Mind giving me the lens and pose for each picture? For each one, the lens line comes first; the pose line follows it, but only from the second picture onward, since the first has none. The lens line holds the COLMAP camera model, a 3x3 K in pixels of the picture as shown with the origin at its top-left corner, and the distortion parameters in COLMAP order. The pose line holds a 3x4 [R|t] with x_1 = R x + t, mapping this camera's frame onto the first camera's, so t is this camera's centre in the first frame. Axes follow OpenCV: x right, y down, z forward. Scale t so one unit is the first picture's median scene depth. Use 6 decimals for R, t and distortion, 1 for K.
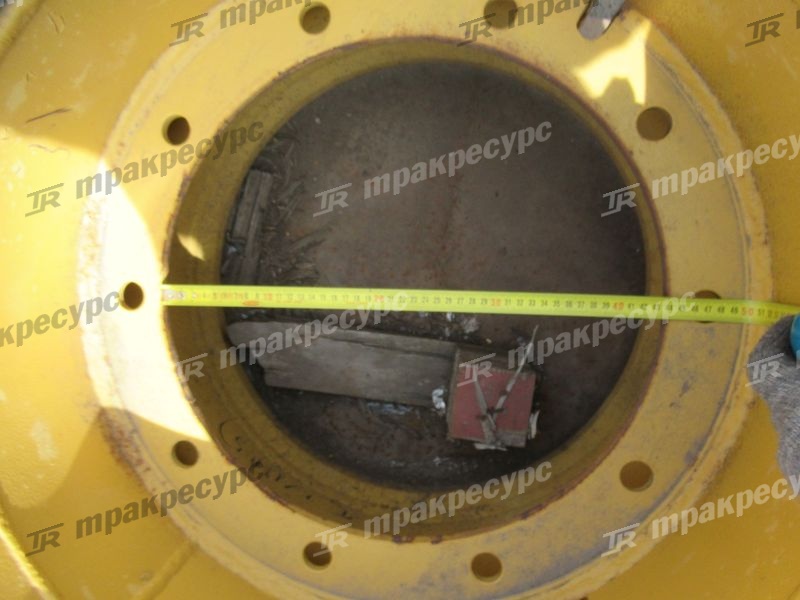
lens RADIAL K [[598.3, 0, 400.2], [0, 598.3, 289.7], [0, 0, 1]] dist [-0.000485, -0.004619]
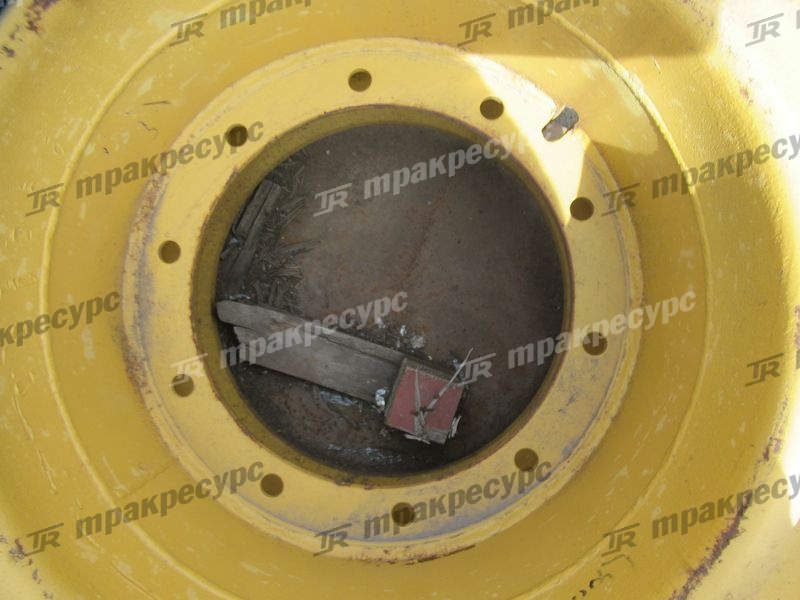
lens RADIAL K [[636.3, 0, 400.0], [0, 636.3, 300.0], [0, 0, 1]] dist [0.007704, 0.001313]
pose [[0.973774, 0.201199, 0.106226, -0.072928], [-0.191574, 0.976943, -0.094239, 0.105236], [-0.122738, 0.071417, 0.989866, -0.281510]]
